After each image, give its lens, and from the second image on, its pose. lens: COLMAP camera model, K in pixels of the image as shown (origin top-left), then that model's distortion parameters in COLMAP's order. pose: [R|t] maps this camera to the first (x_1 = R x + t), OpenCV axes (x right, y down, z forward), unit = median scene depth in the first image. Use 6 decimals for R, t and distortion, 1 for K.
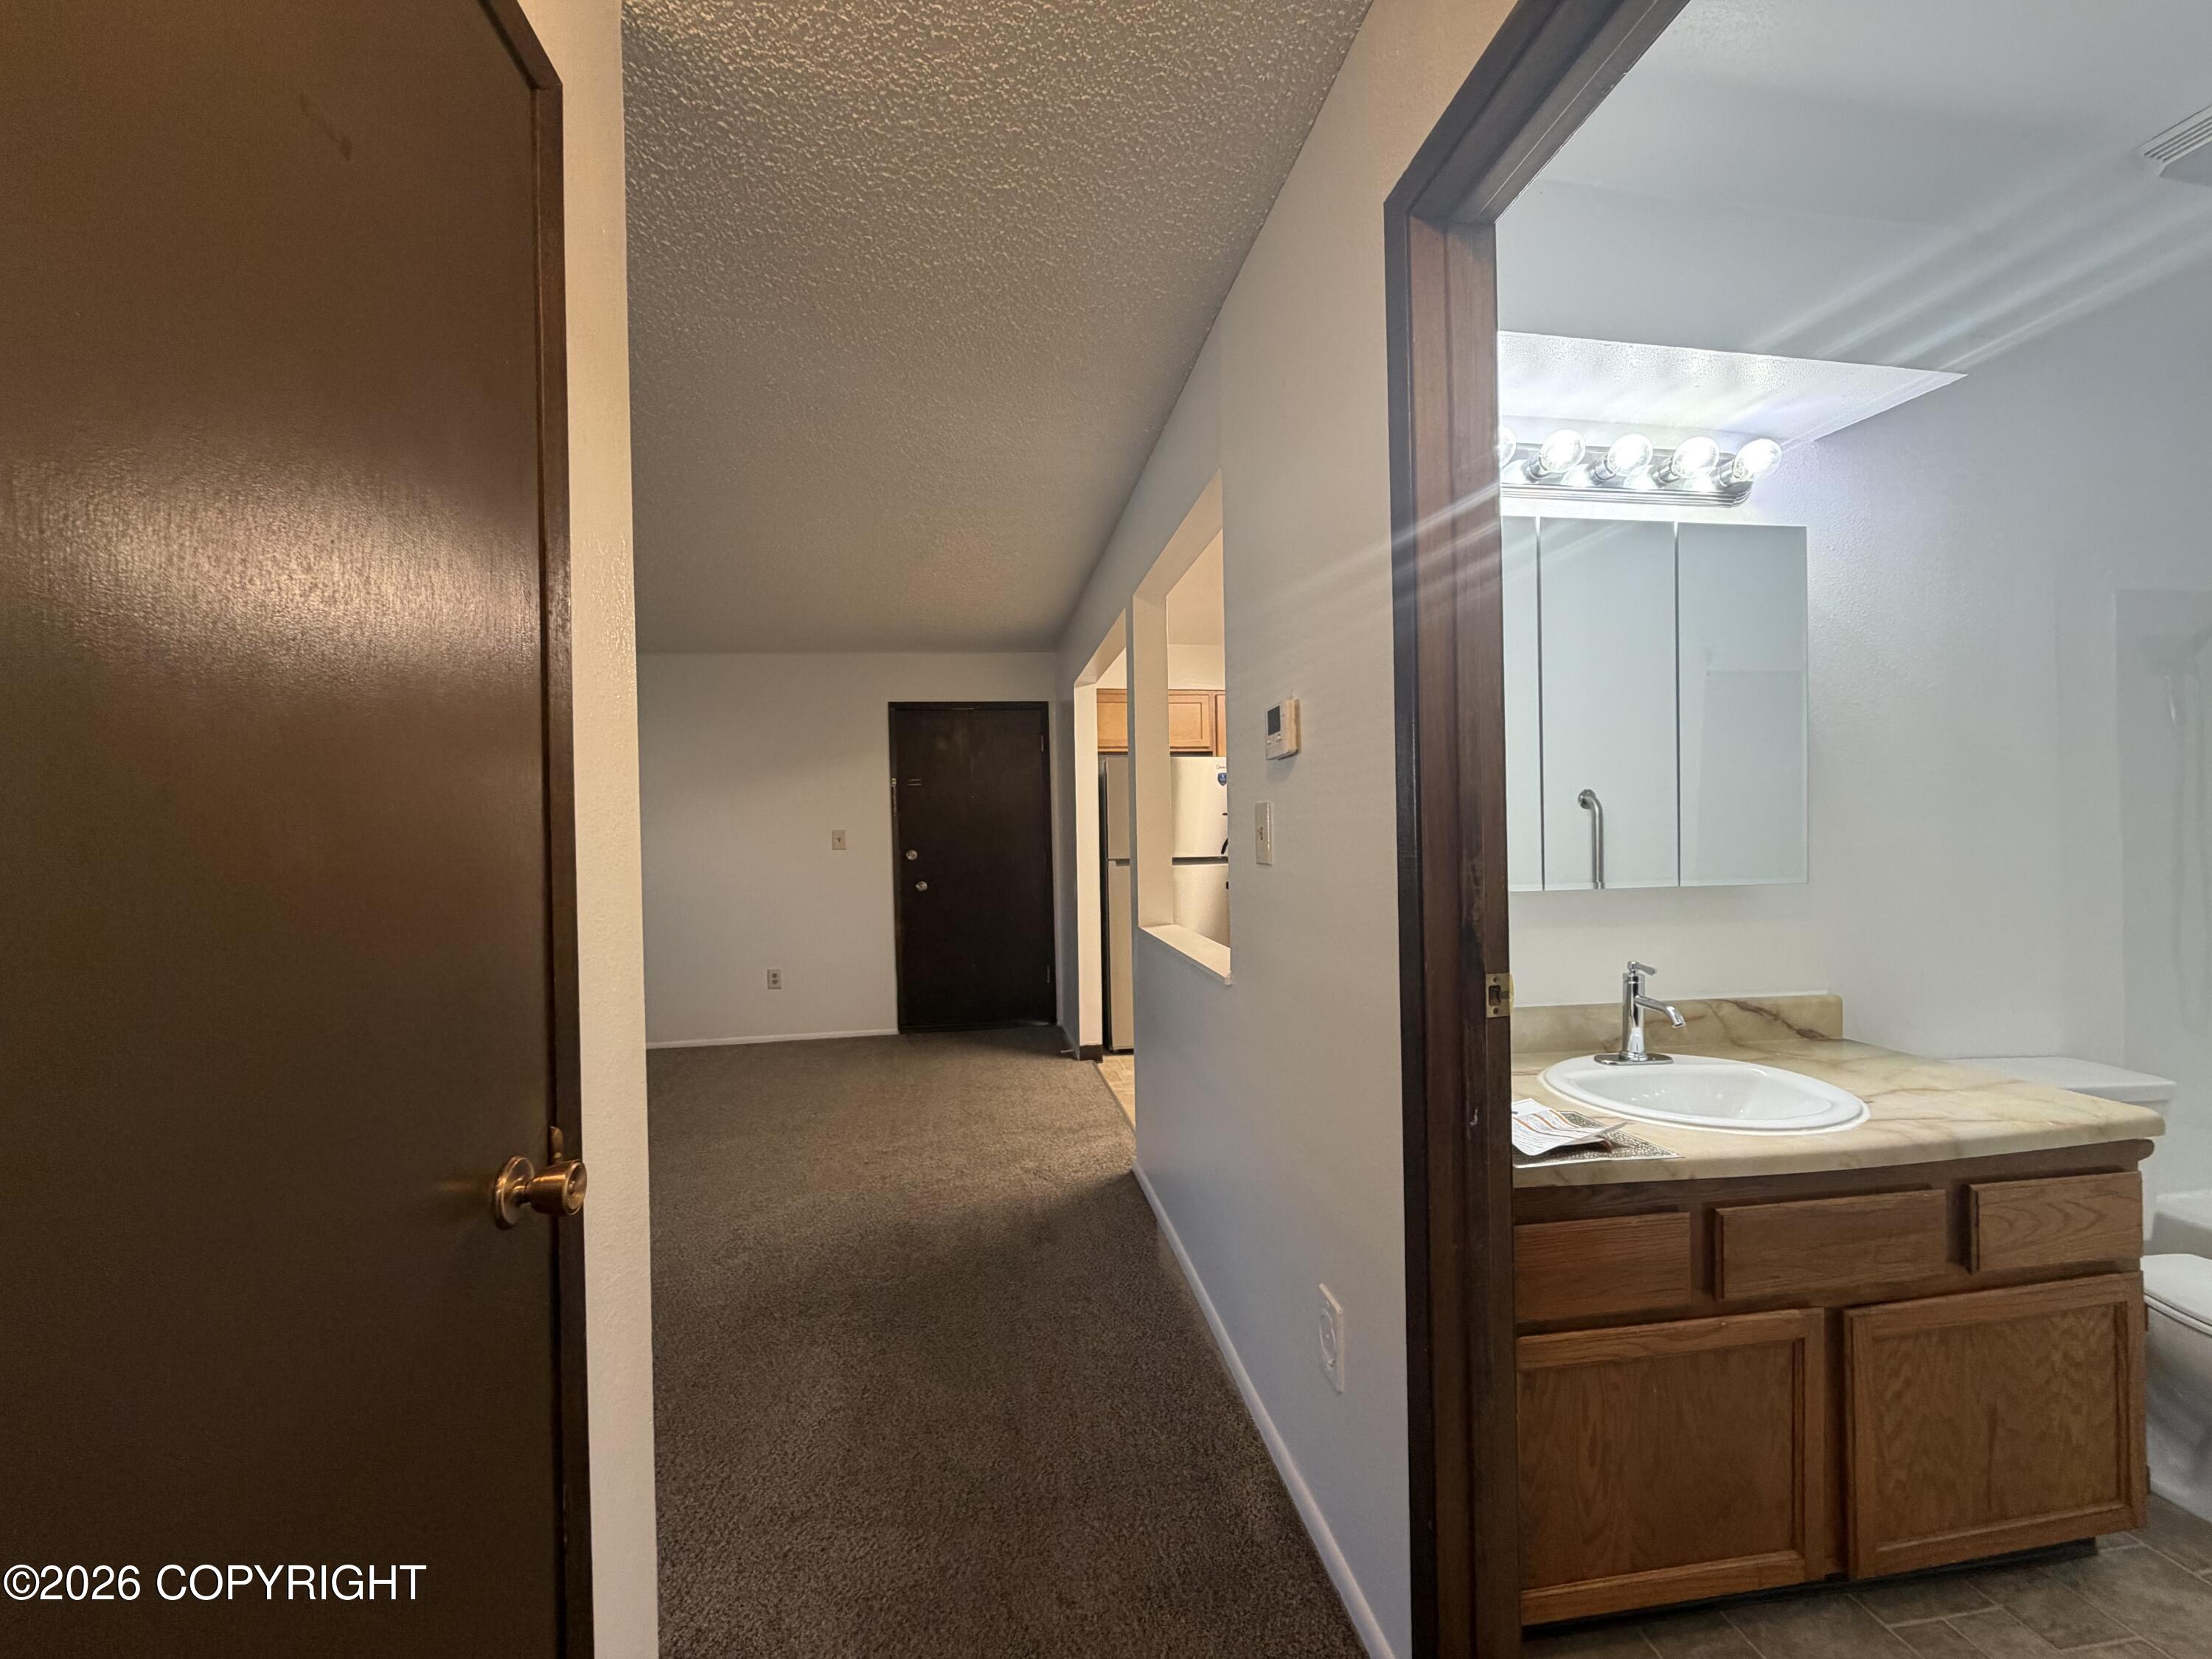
lens RADIAL K [[866.8, 0, 1099.4], [0, 866.8, 832.2], [0, 0, 1]] dist [0.000042, 0.000566]
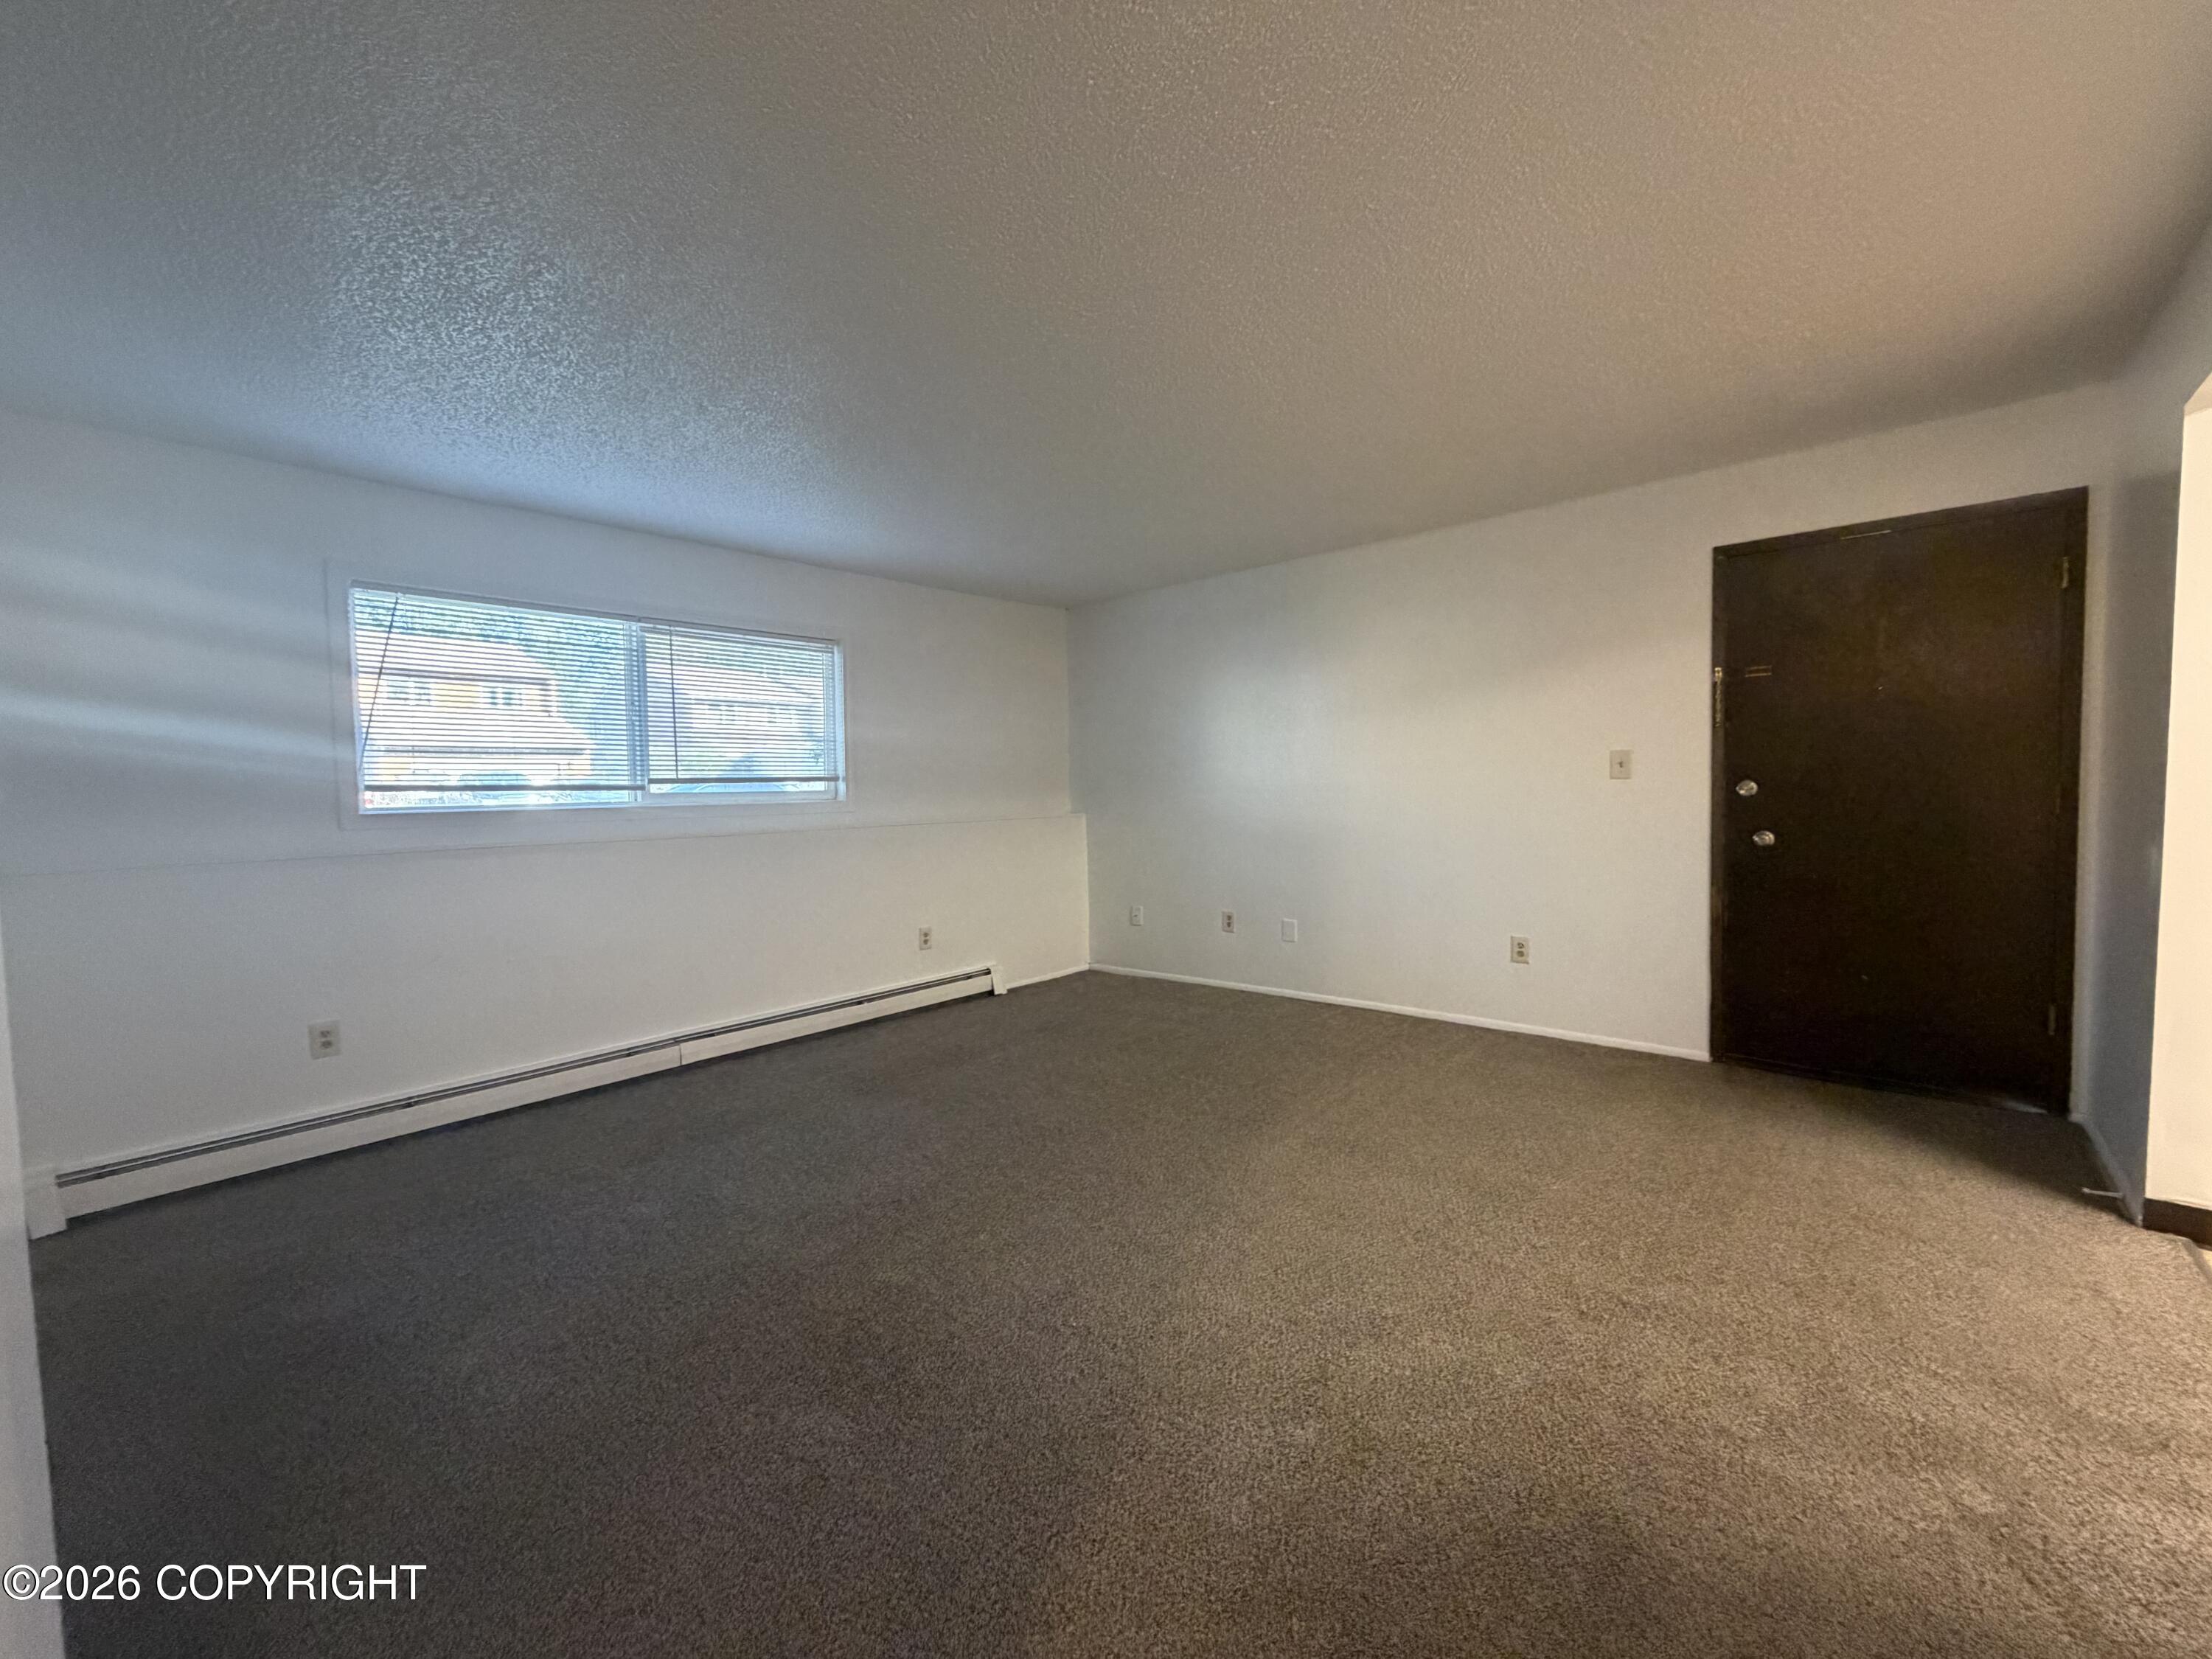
lens RADIAL K [[866.8, 0, 1117.2], [0, 866.8, 827.0], [0, 0, 1]] dist [0.000042, 0.000566]
pose [[0.637359, 0.048145, -0.769062, -0.025291], [0.003807, 0.997837, 0.065623, 0.012685], [0.770558, -0.044753, 0.635797, 0.278586]]
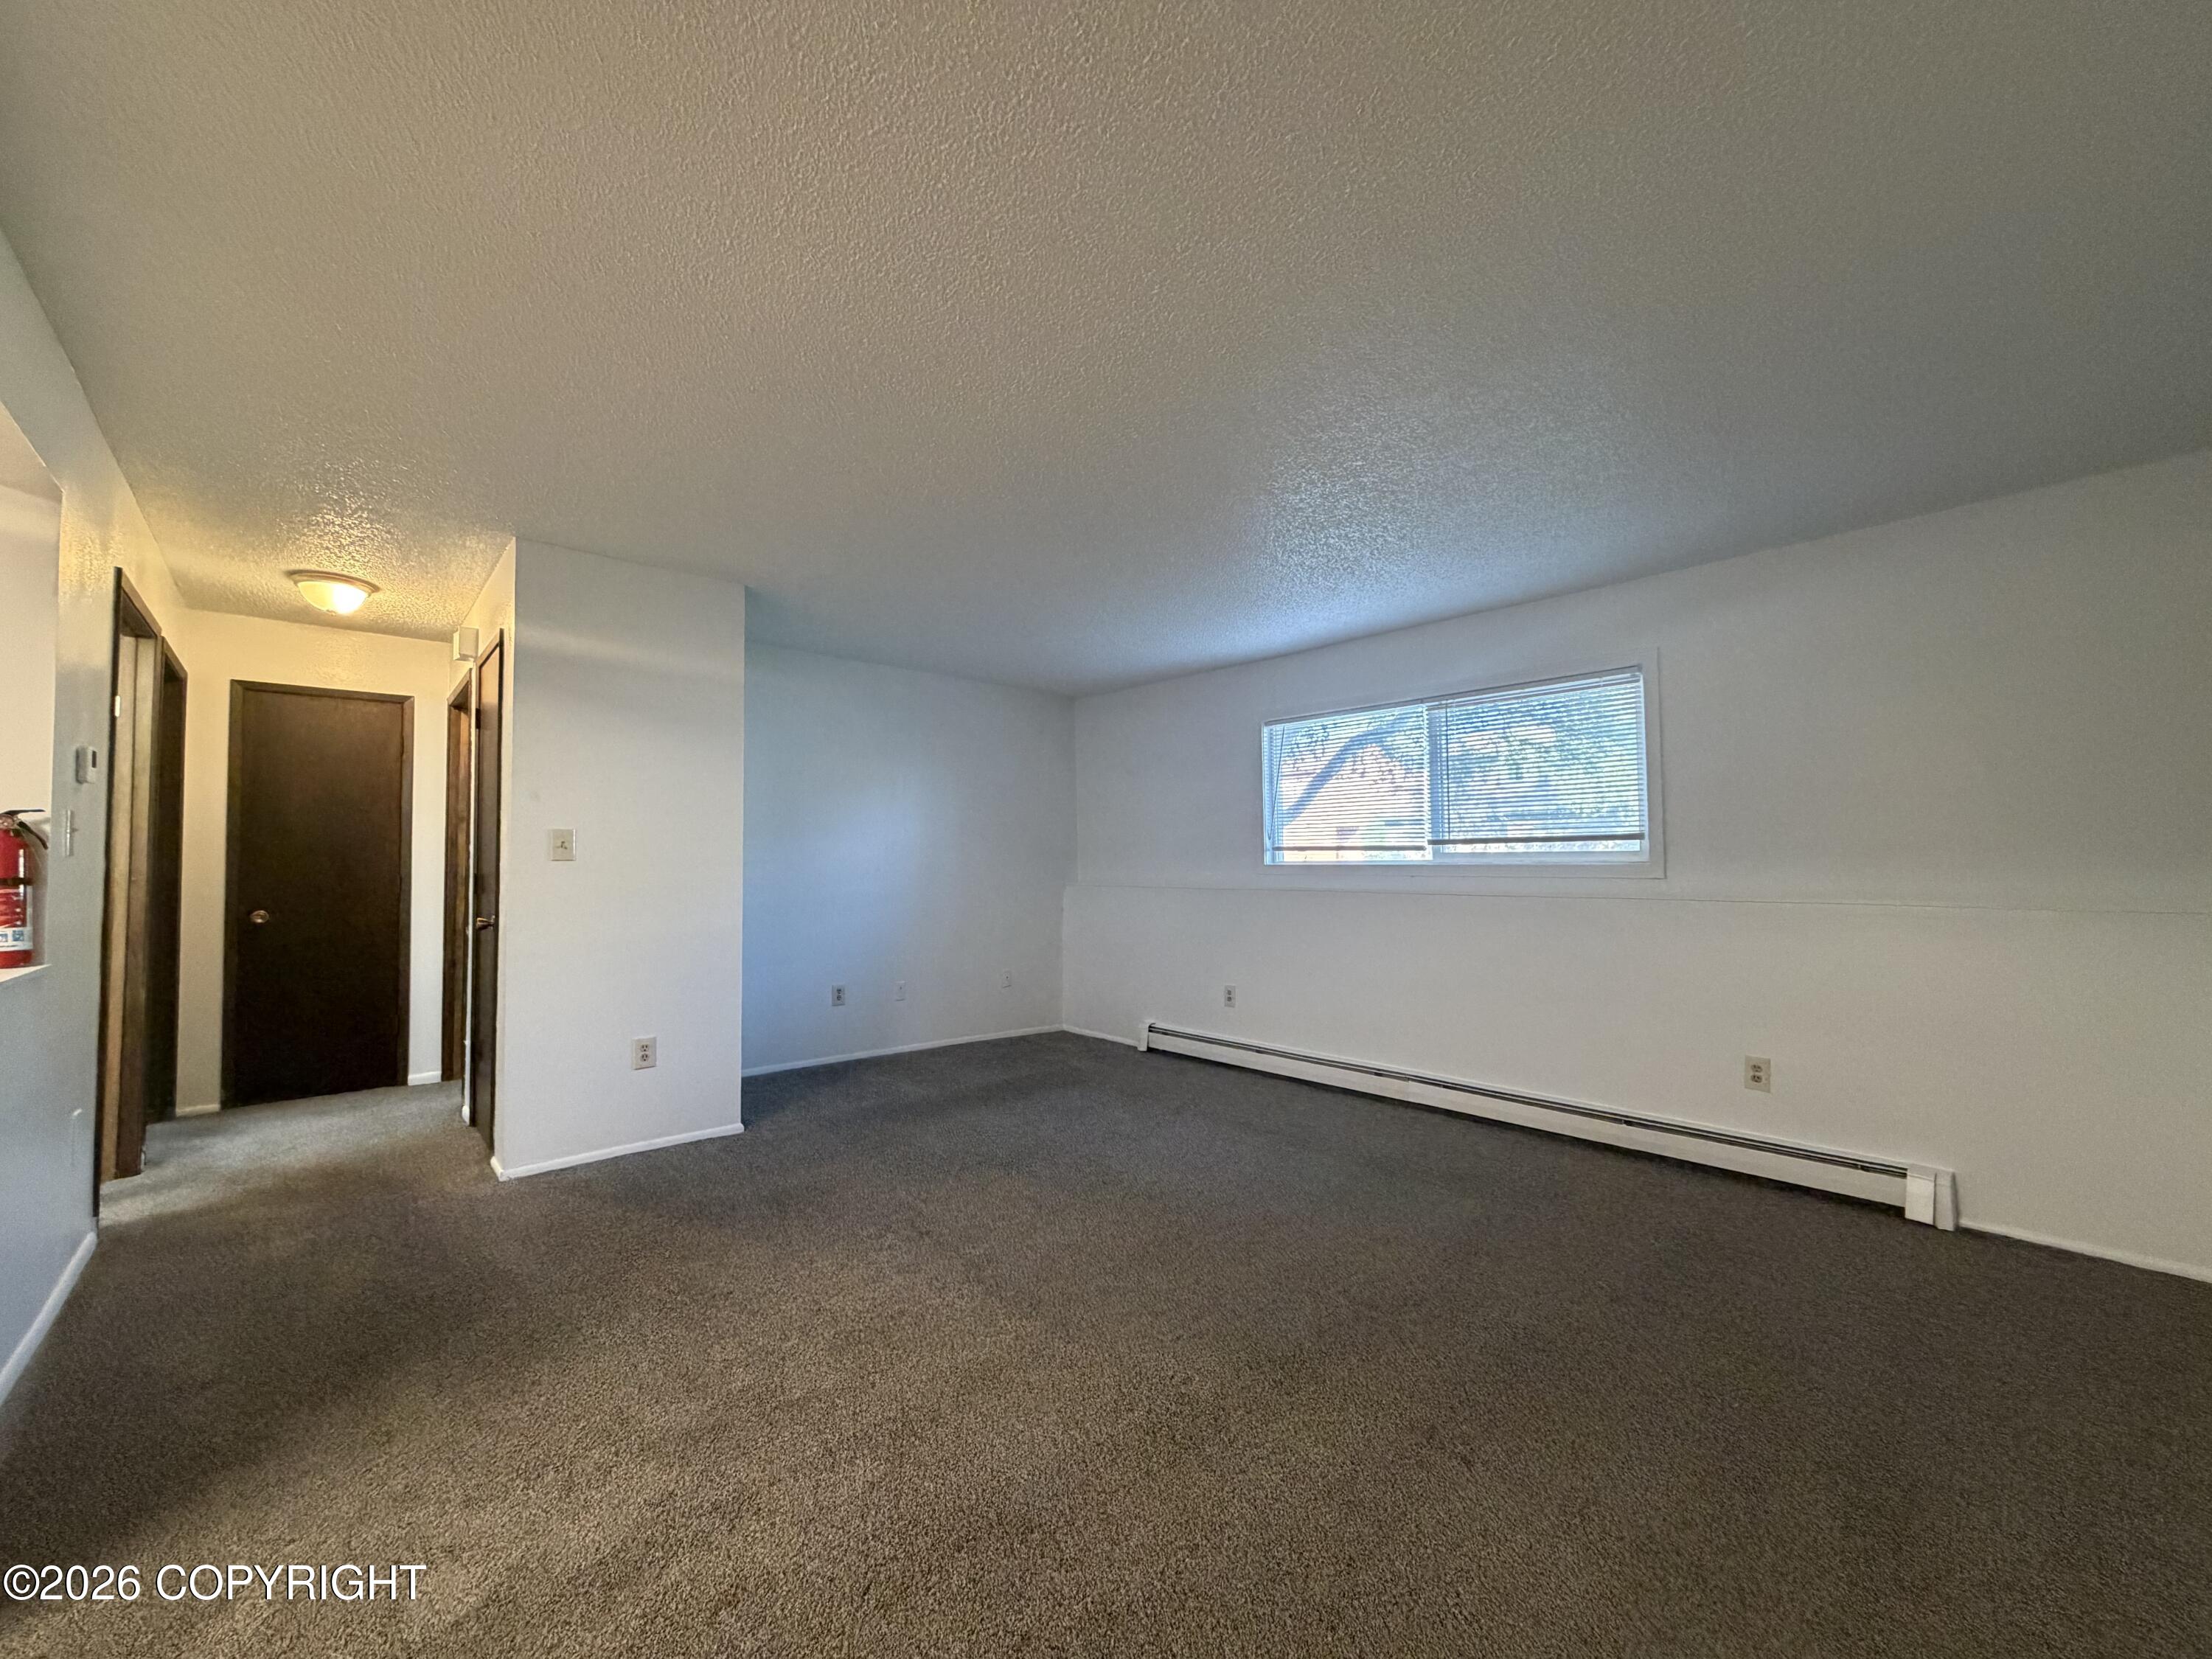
lens RADIAL K [[866.8, 0, 1123.2], [0, 866.8, 824.2], [0, 0, 1]] dist [0.000042, 0.000566]
pose [[-0.823952, 0.008547, -0.566595, -0.159195], [0.027899, 0.999286, -0.025497, 0.017284], [0.565973, -0.036816, -0.823602, 1.079394]]
